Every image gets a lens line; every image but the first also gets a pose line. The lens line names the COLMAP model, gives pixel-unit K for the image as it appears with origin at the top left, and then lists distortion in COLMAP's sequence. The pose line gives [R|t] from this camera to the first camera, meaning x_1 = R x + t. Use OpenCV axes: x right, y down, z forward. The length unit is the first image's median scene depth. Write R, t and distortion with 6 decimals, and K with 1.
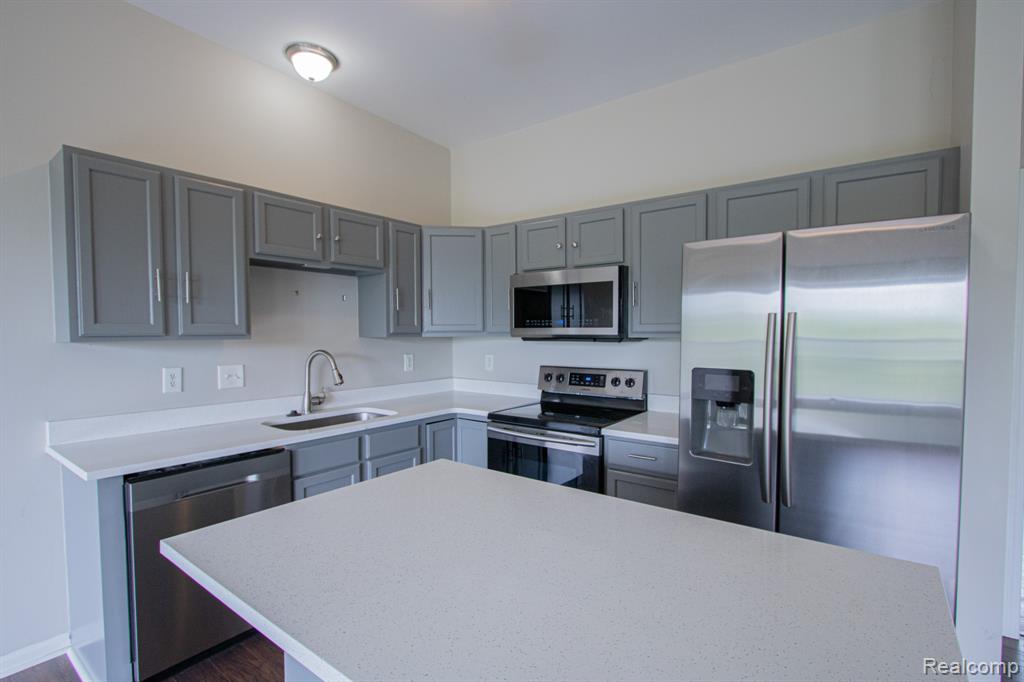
lens RADIAL K [[480.4, 0, 516.8], [0, 480.4, 351.7], [0, 0, 1]] dist [-0.016450, 0.002538]
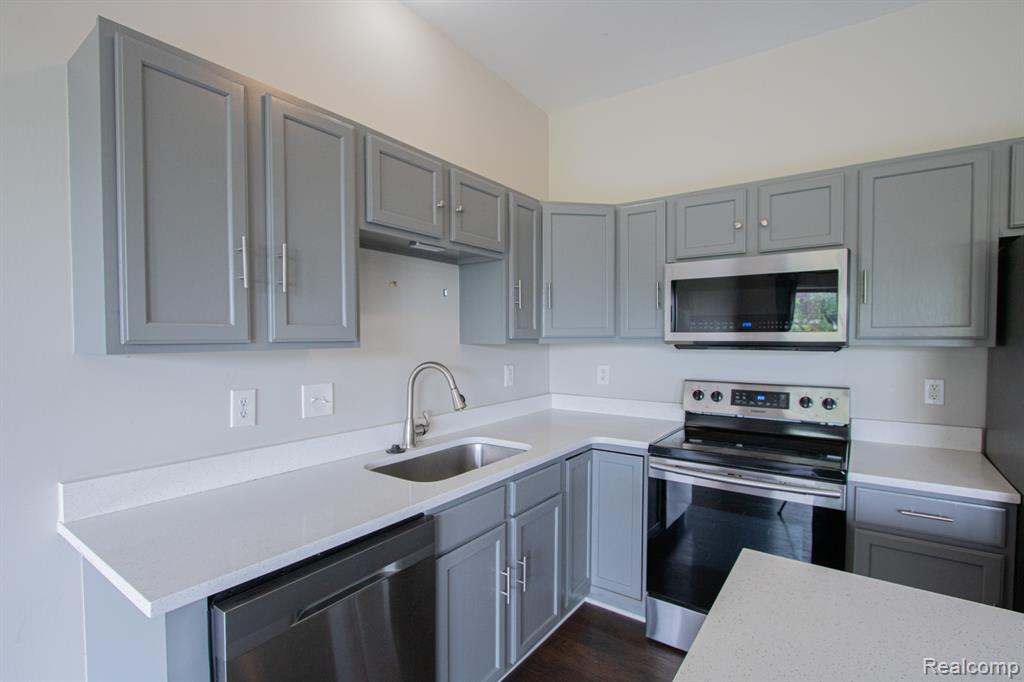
lens RADIAL K [[480.4, 0, 522.3], [0, 480.4, 351.4], [0, 0, 1]] dist [-0.016450, 0.002538]
pose [[0.999632, 0.000737, 0.027109, -0.307609], [-0.000445, 0.999942, -0.010782, -0.012008], [-0.027115, 0.010766, 0.999574, 0.276974]]
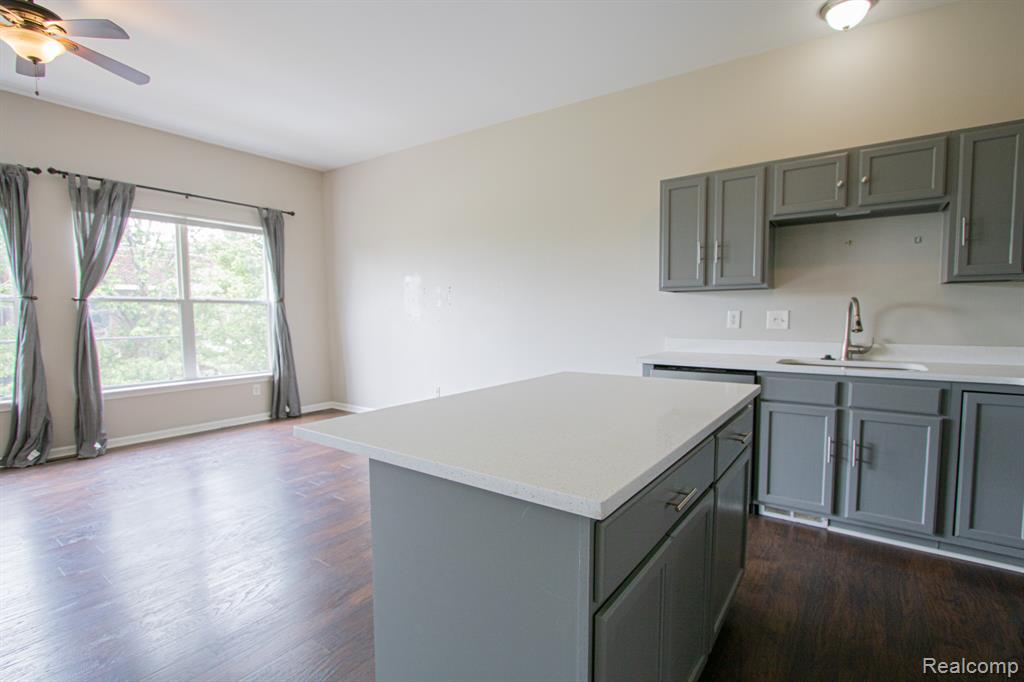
lens RADIAL K [[480.4, 0, 518.2], [0, 480.4, 349.8], [0, 0, 1]] dist [-0.016450, 0.002538]
pose [[0.021236, 0.074041, -0.997029, 0.606642], [-0.035299, 0.996688, 0.073264, 0.060970], [0.999151, 0.033638, 0.023779, 0.298758]]
